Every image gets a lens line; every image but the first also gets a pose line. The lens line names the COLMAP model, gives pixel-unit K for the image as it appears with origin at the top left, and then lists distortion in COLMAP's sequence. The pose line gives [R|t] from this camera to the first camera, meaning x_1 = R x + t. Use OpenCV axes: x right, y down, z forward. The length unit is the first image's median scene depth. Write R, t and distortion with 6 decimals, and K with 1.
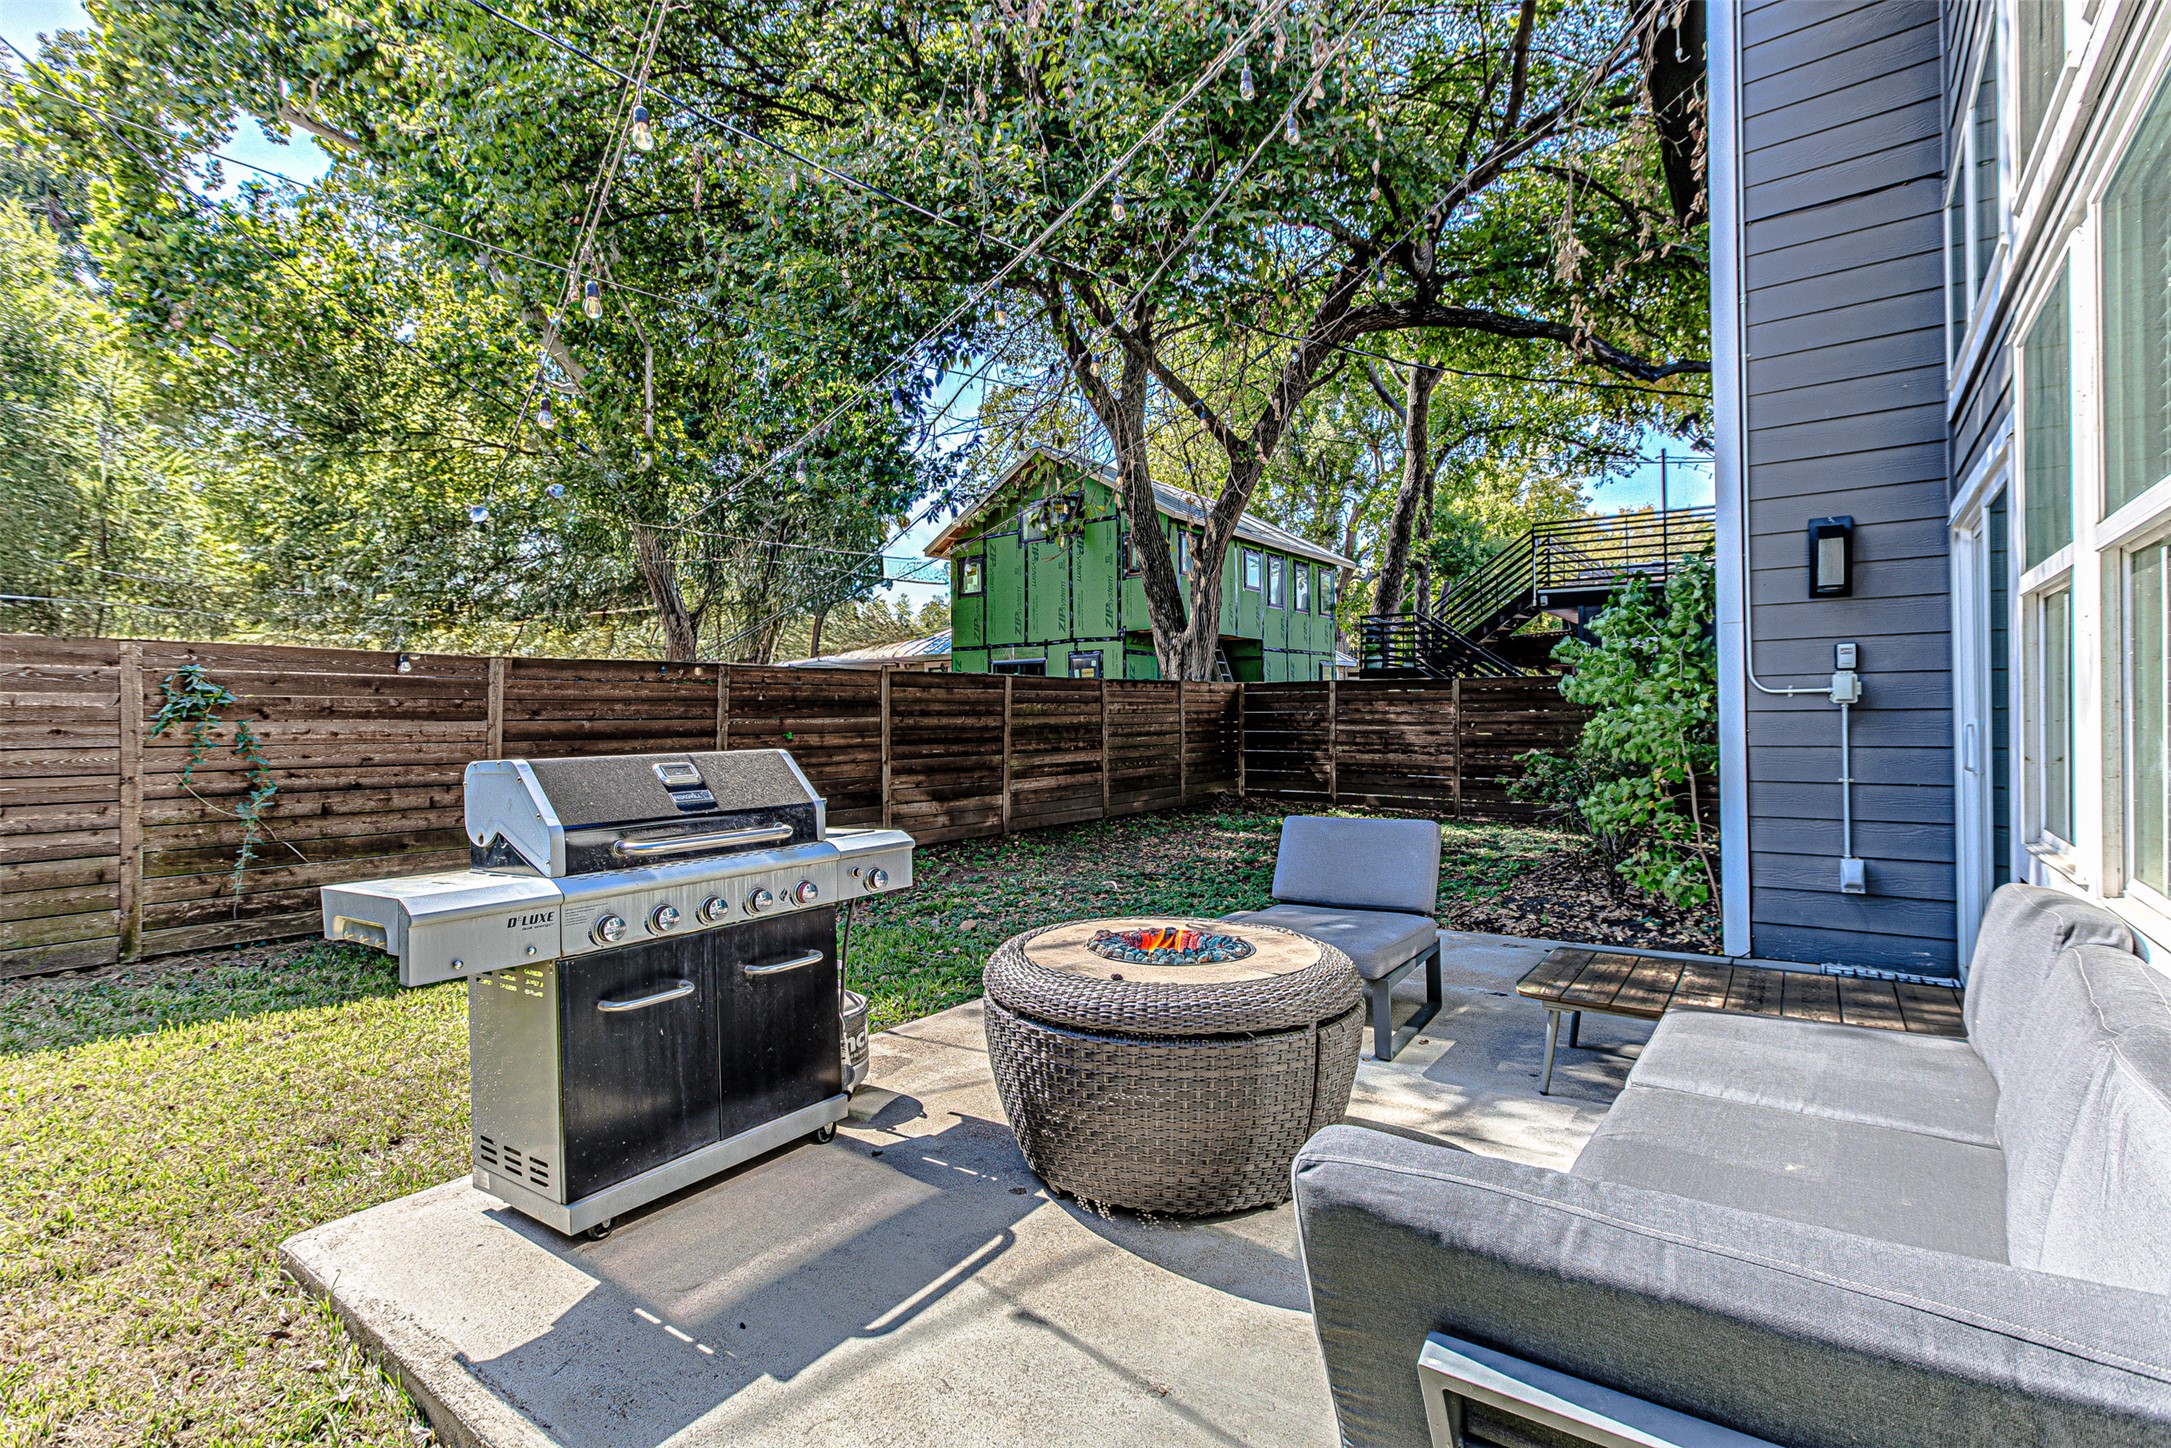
lens RADIAL K [[1001.0, 0, 1086.8], [0, 1001.0, 709.3], [0, 0, 1]] dist [-0.001046, 0.000448]
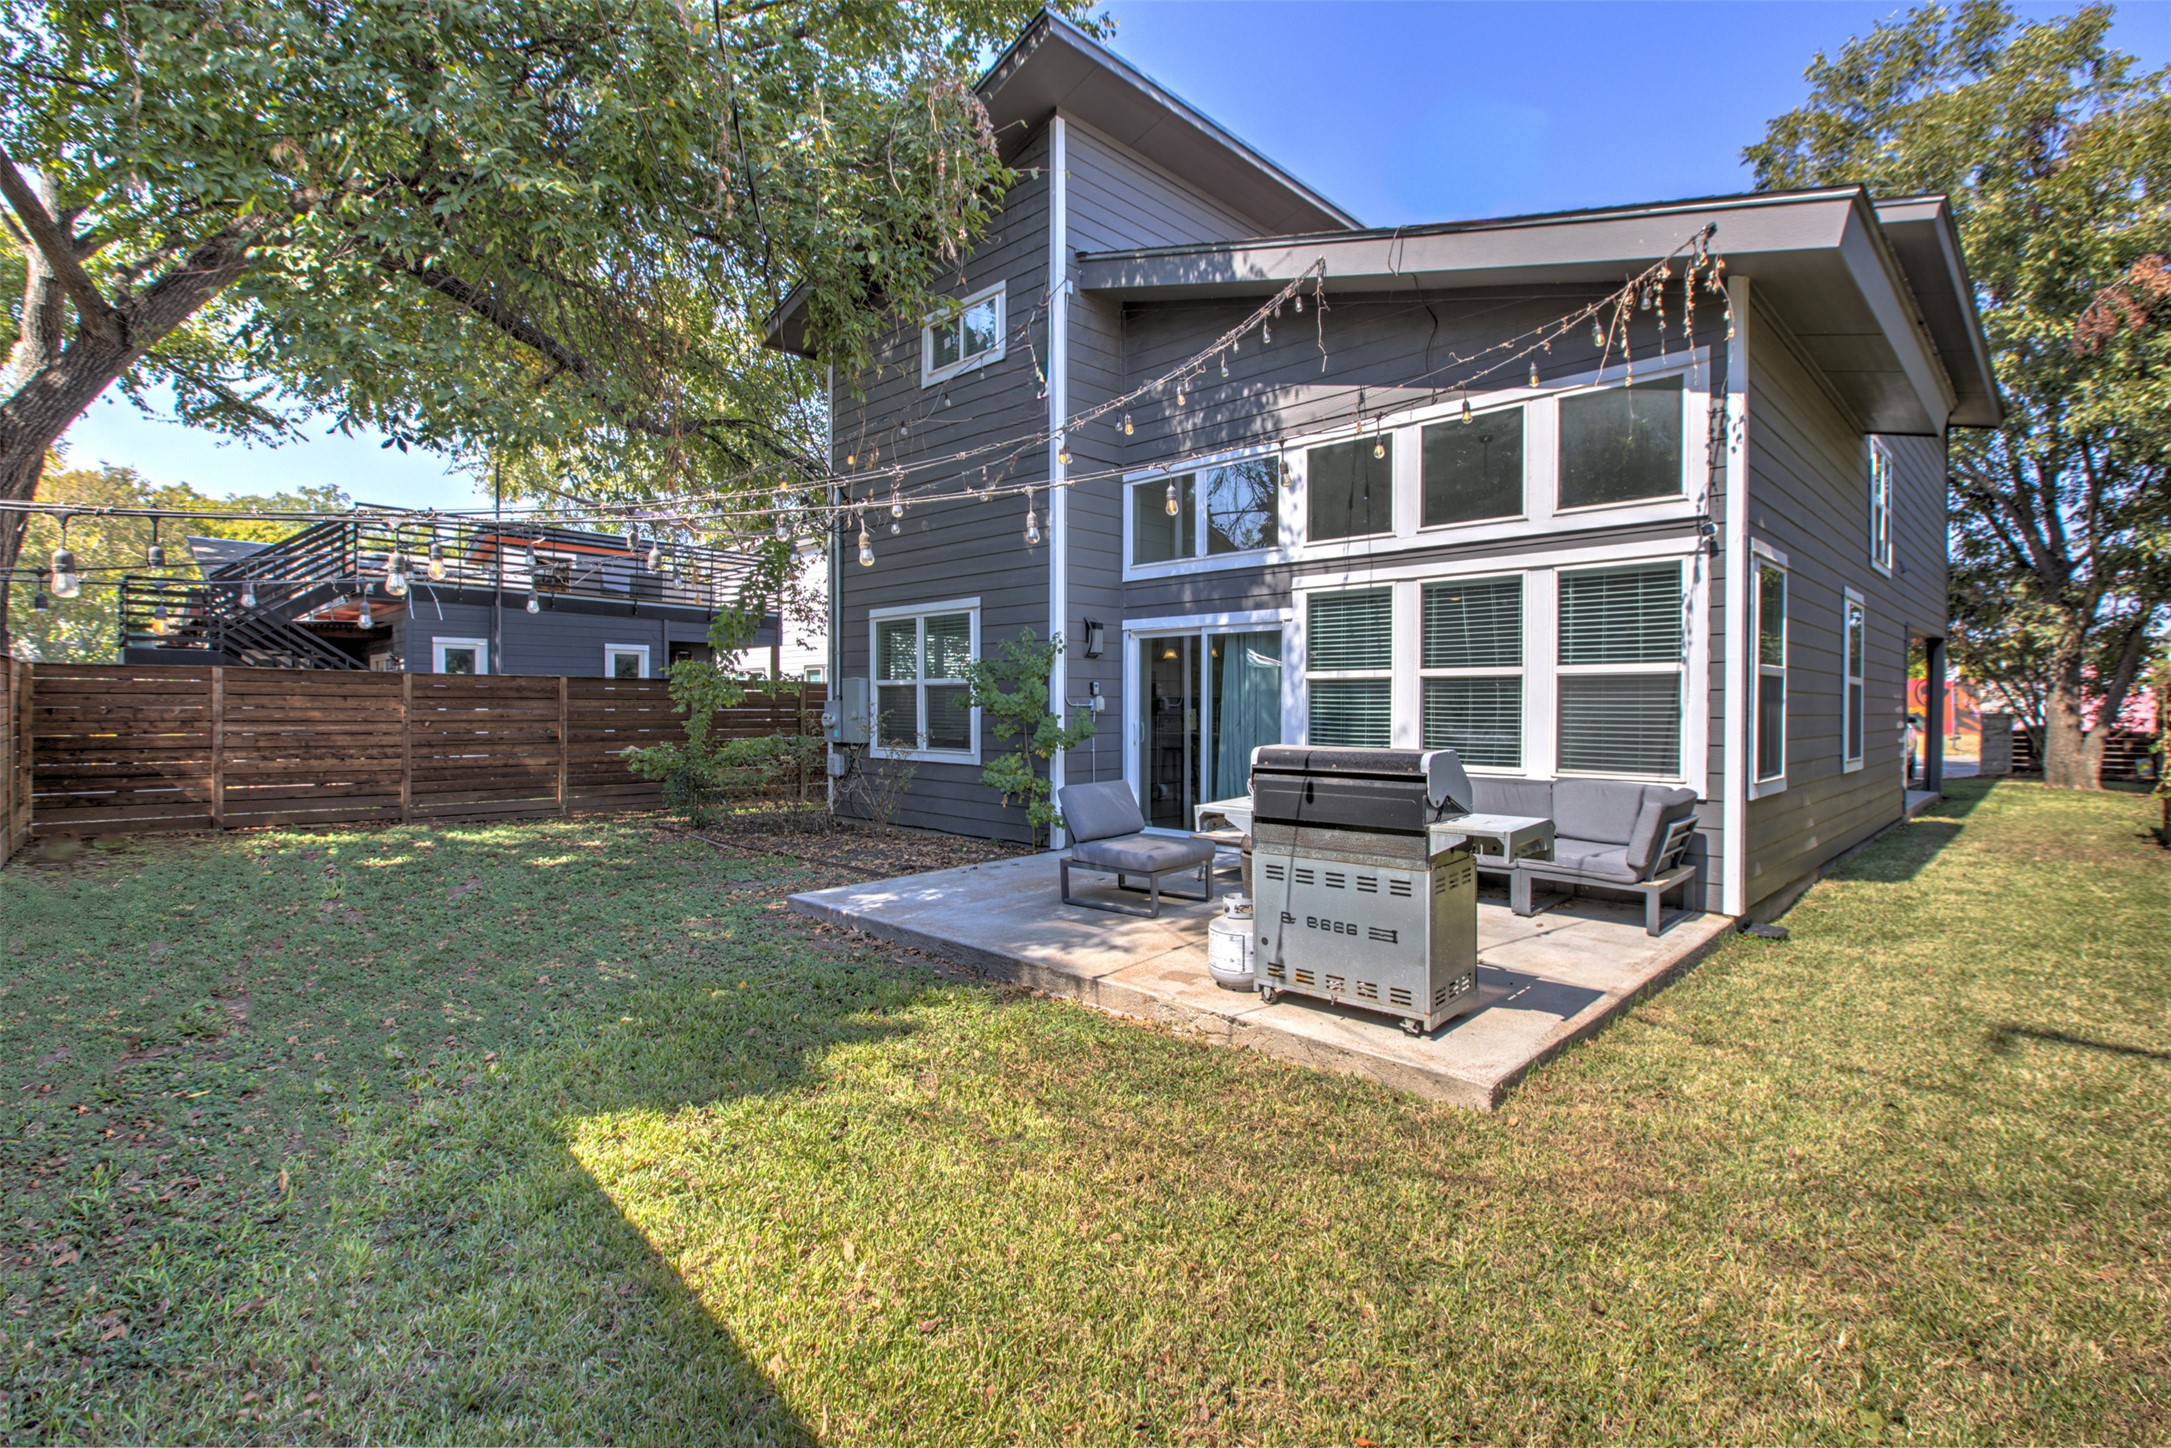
lens RADIAL K [[1001.0, 0, 1086.8], [0, 1001.0, 709.3], [0, 0, 1]] dist [-0.001046, 0.000448]
pose [[0.145380, 0.010772, 0.989317, -1.356466], [-0.013525, 0.999869, -0.008900, 0.005317], [-0.989283, -0.012087, 0.145507, 0.797177]]
